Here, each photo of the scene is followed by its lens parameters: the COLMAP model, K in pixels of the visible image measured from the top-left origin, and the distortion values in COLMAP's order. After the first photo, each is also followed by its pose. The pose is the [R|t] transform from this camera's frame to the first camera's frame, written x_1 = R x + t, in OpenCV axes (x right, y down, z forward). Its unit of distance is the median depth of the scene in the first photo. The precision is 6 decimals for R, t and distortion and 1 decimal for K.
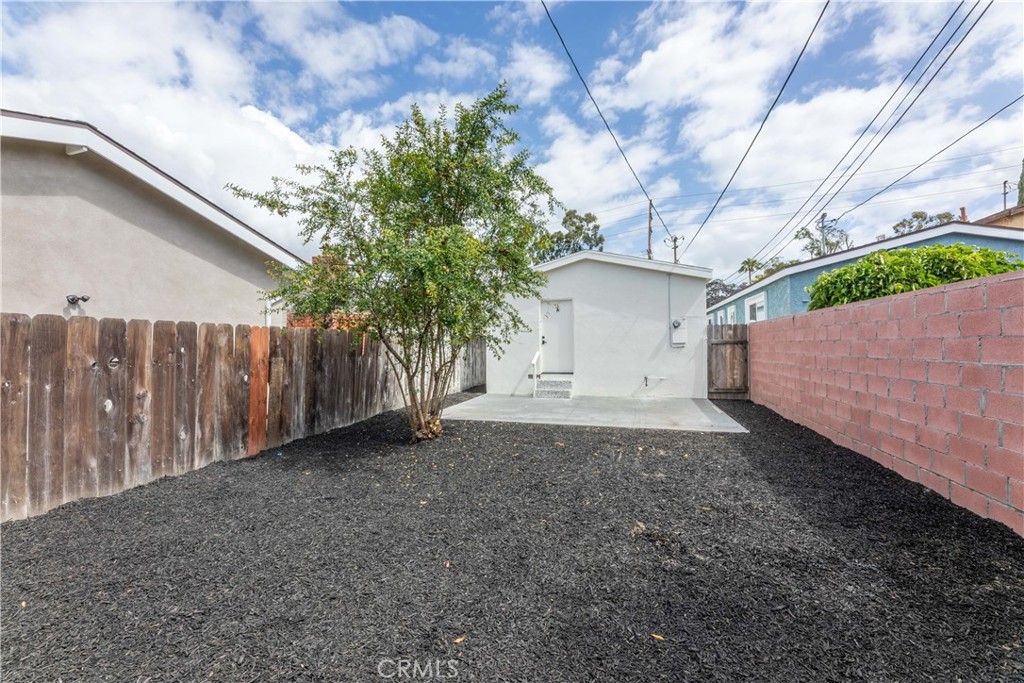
lens RADIAL K [[415.7, 0, 502.5], [0, 415.7, 336.5], [0, 0, 1]] dist [0.000409, -0.000616]
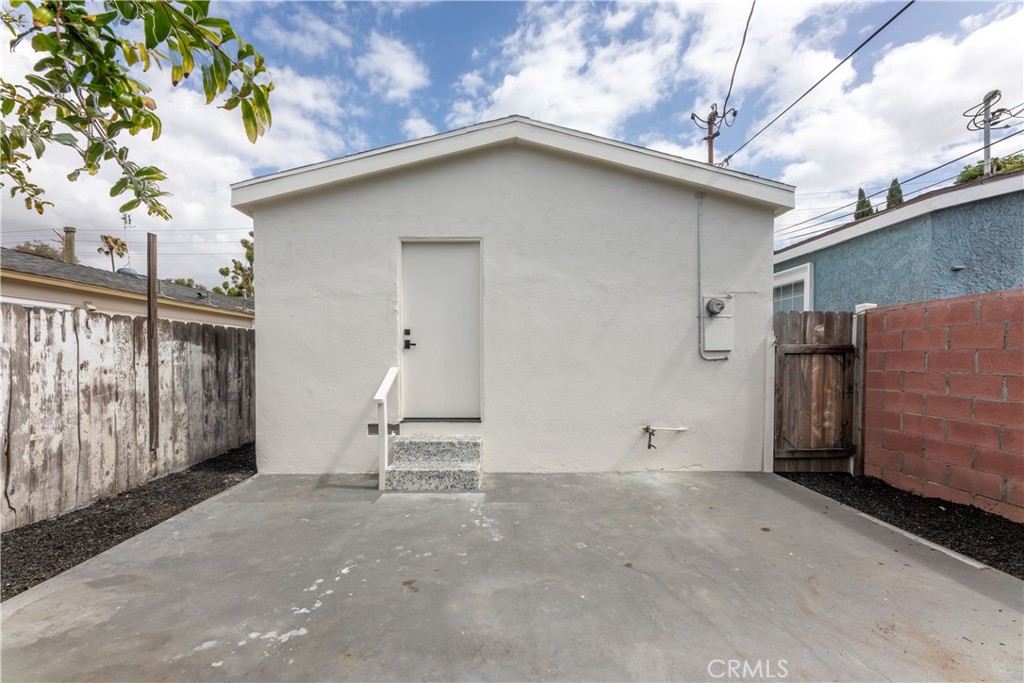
lens RADIAL K [[416.0, 0, 499.8], [0, 416.0, 367.8], [0, 0, 1]] dist [-0.000146, -0.000154]
pose [[0.945531, 0.005624, 0.325484, 0.067345], [-0.019384, 0.999049, 0.039047, 0.025306], [-0.324955, -0.043230, 0.944741, 0.764250]]
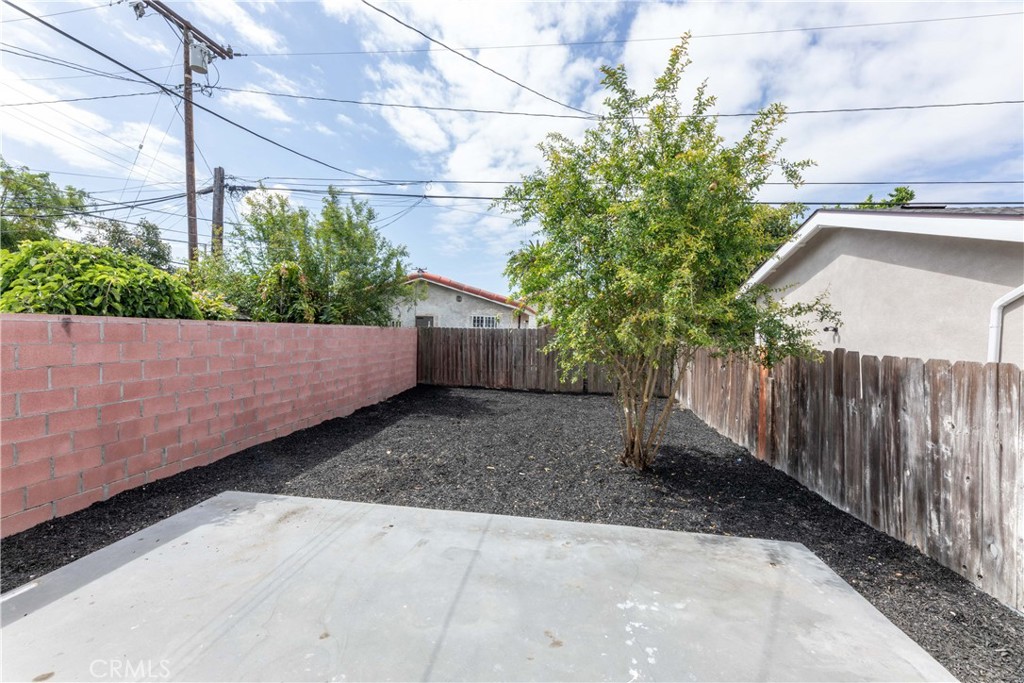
lens RADIAL K [[411.8, 0, 504.7], [0, 411.8, 341.6], [0, 0, 1]] dist [0.001136, -0.000134]
pose [[-0.985066, -0.010136, -0.171881, 0.185732], [-0.010686, 0.999940, 0.002271, -0.022373], [0.171848, 0.004074, -0.985115, 1.310823]]
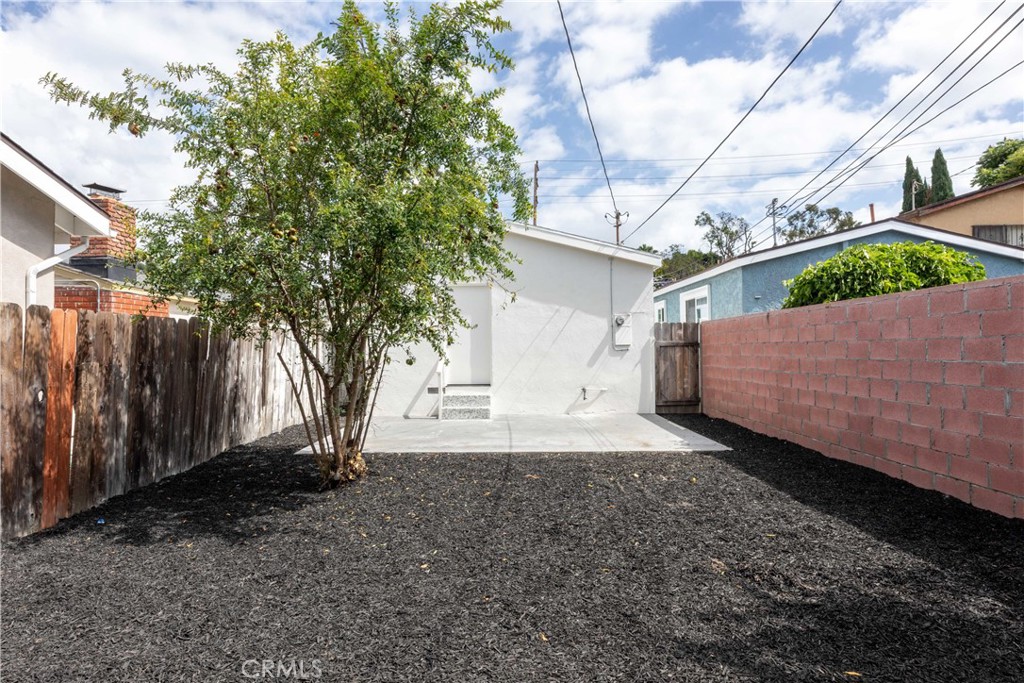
lens RADIAL K [[578.5, 0, 496.9], [0, 578.5, 318.8], [0, 0, 1]] dist [0.000657, 0.000184]
pose [[0.954394, 0.020101, 0.297871, -0.162558], [-0.010436, 0.999367, -0.034004, 0.007131], [-0.298366, 0.029345, 0.954000, 0.010369]]
